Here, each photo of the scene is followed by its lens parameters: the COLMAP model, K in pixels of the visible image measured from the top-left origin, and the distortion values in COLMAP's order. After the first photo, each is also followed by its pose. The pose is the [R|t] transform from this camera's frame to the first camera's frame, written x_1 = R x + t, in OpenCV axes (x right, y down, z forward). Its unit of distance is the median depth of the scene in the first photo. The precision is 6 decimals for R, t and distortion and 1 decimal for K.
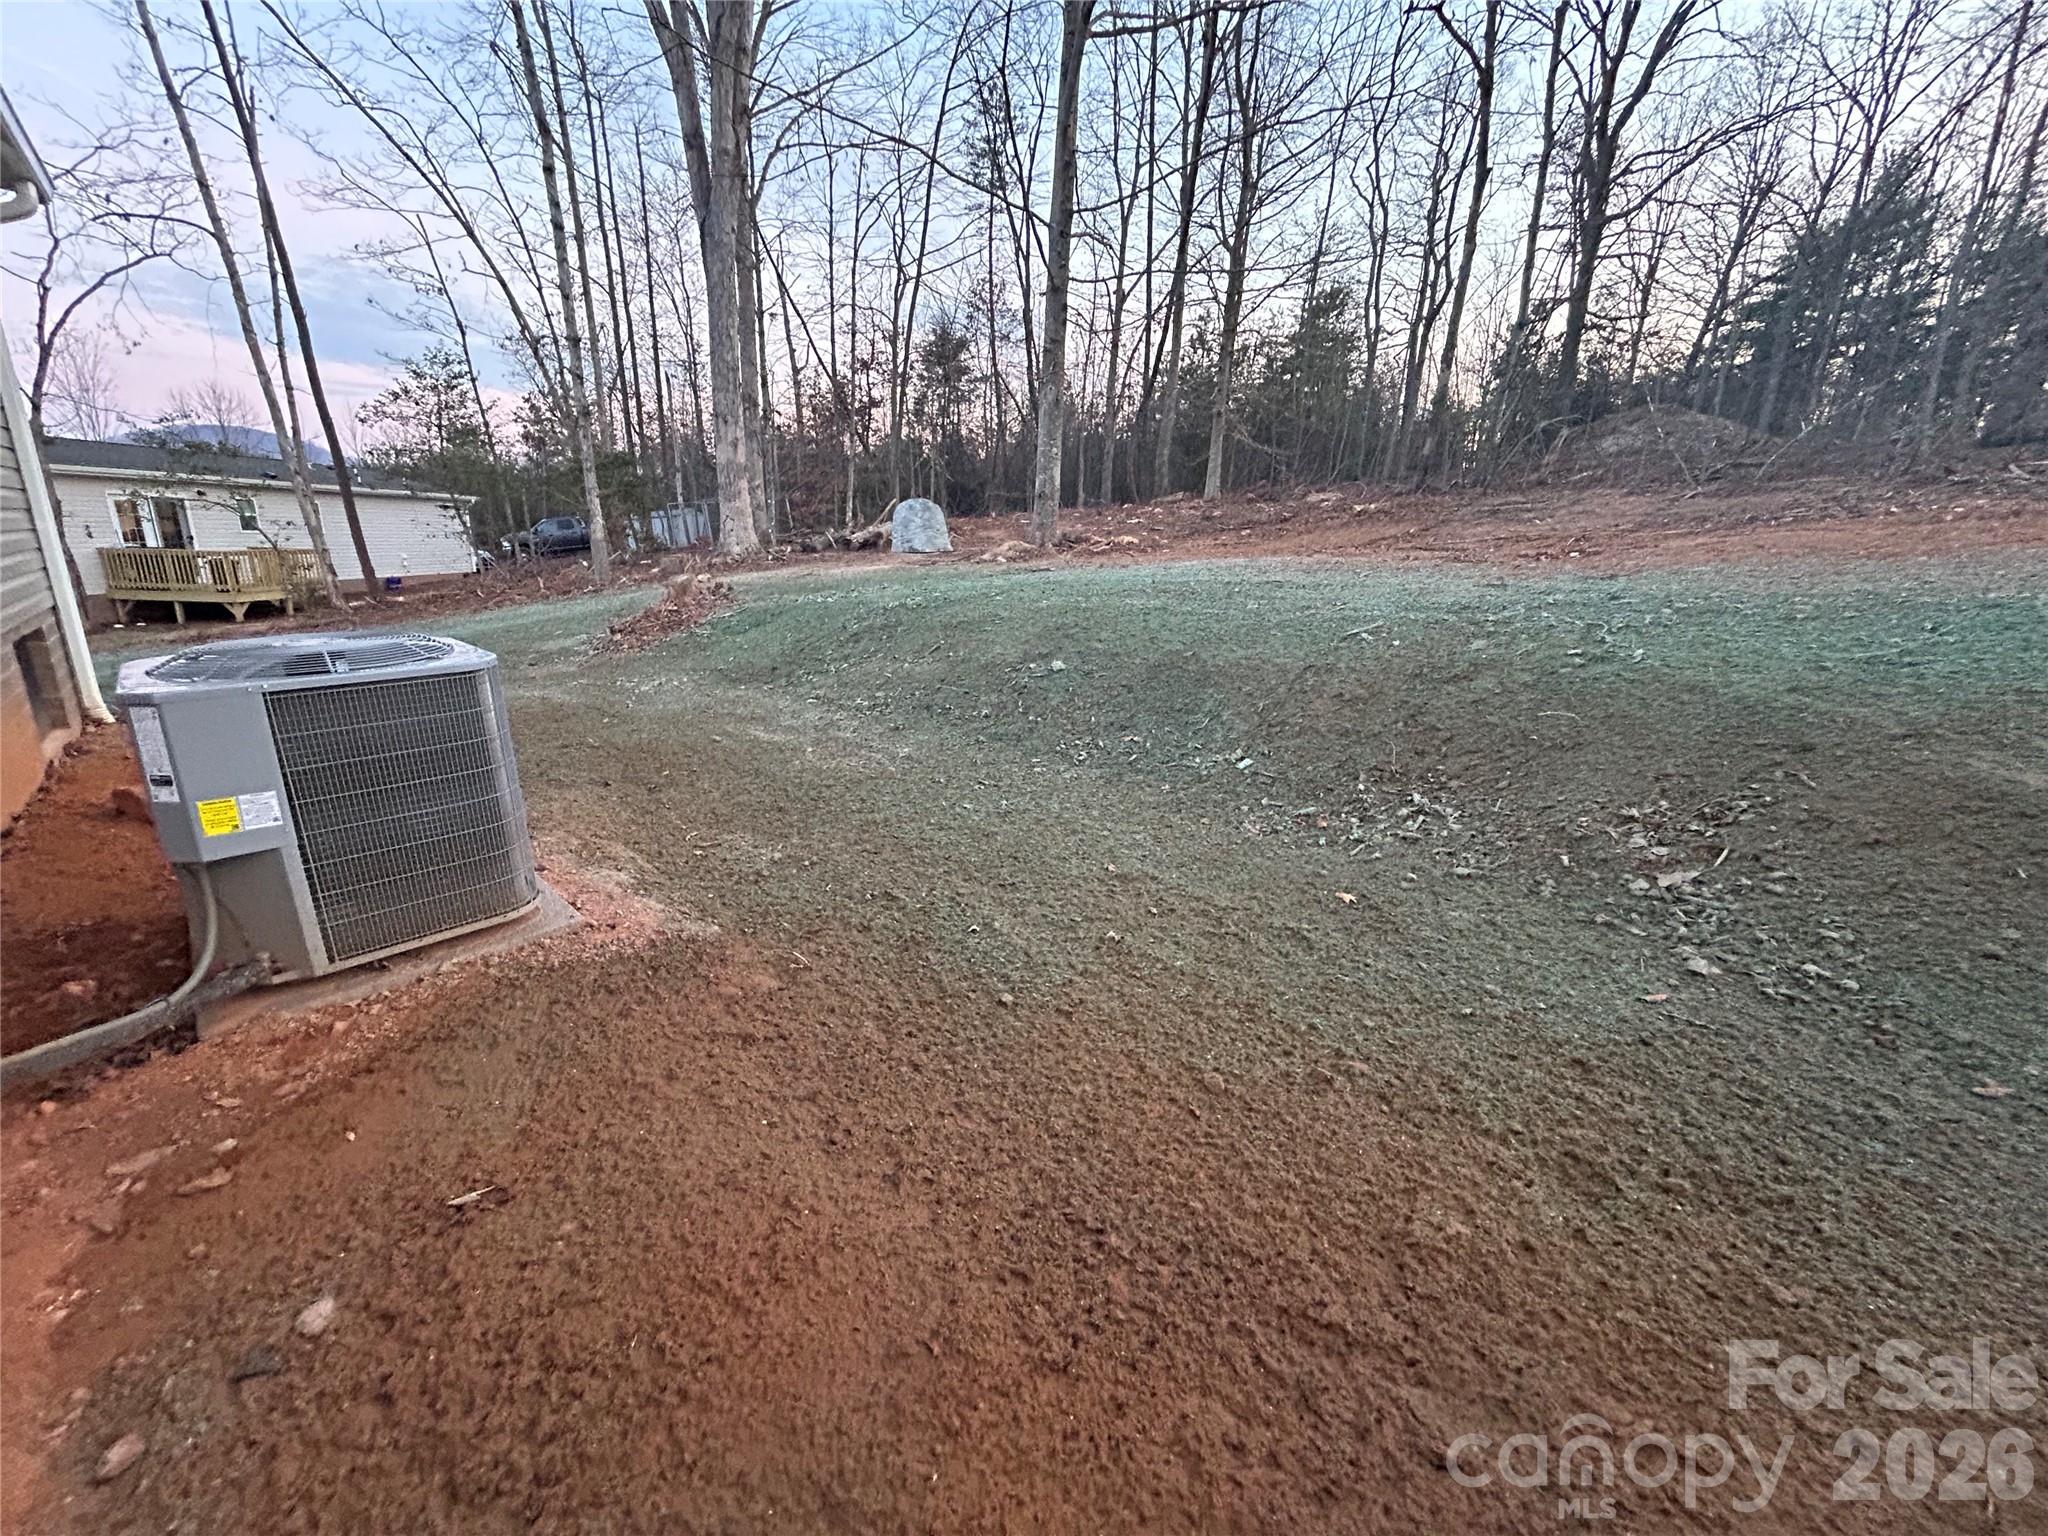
lens RADIAL K [[848.3, 0, 1023.2], [0, 848.3, 779.6], [0, 0, 1]] dist [-0.004142, 0.001414]
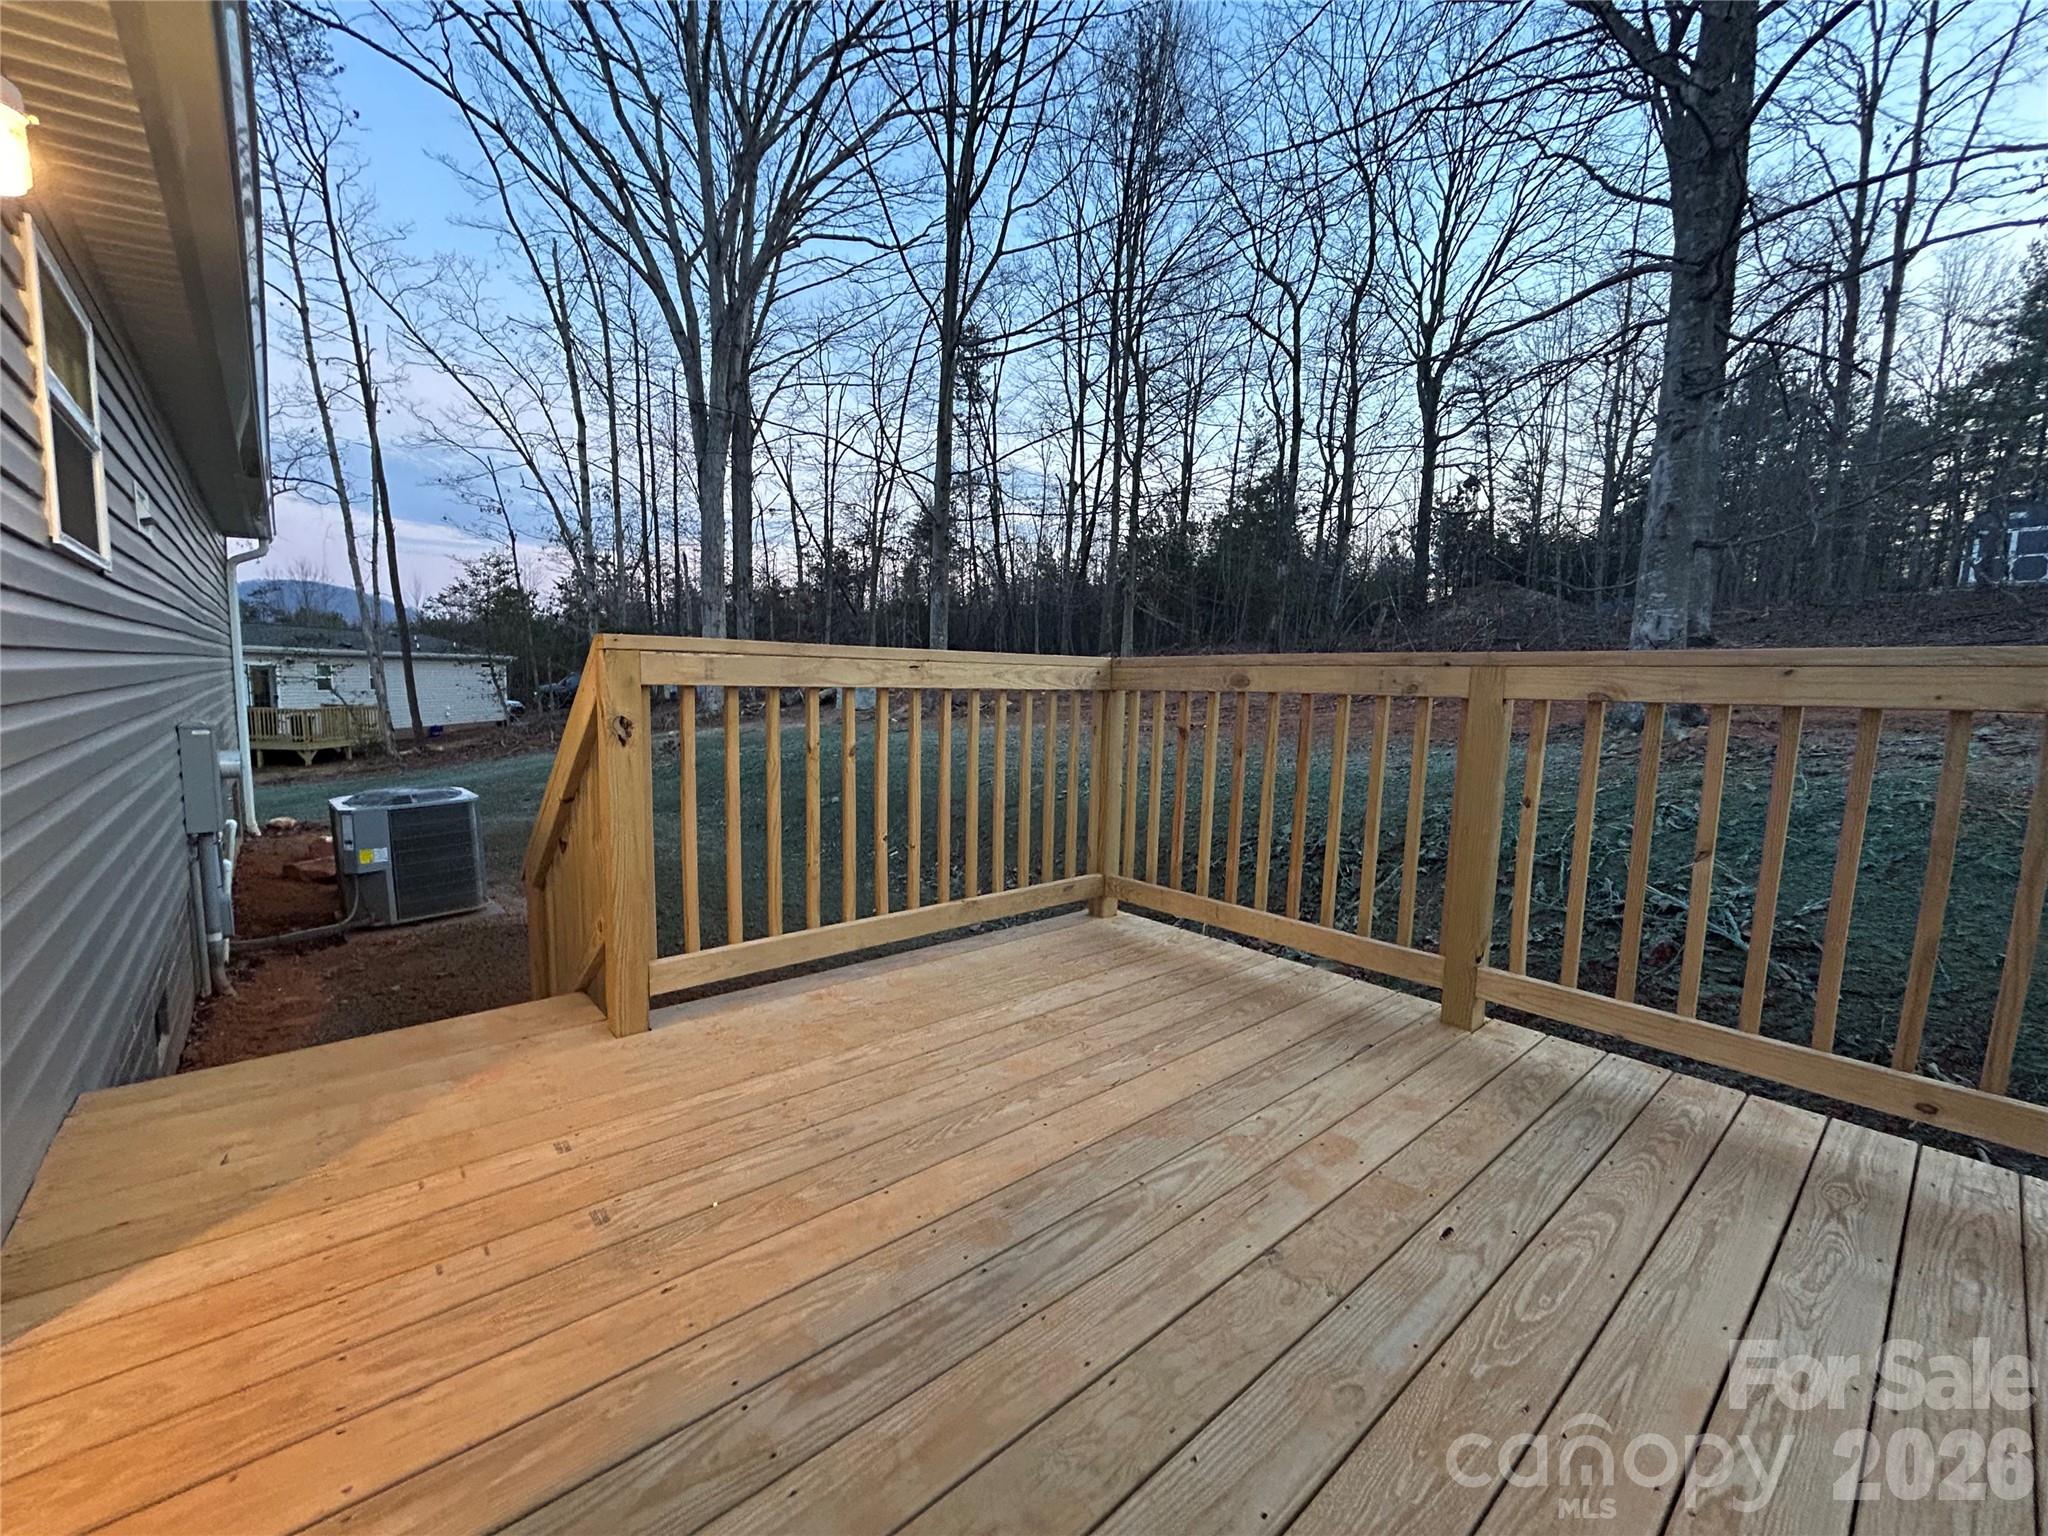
lens RADIAL K [[848.3, 0, 1014.7], [0, 848.3, 768.6], [0, 0, 1]] dist [-0.004142, 0.001414]
pose [[0.999610, -0.003373, -0.027732, 0.120881], [-0.001401, 0.985383, -0.170349, 0.023197], [0.027902, 0.170321, 0.984993, -0.167728]]
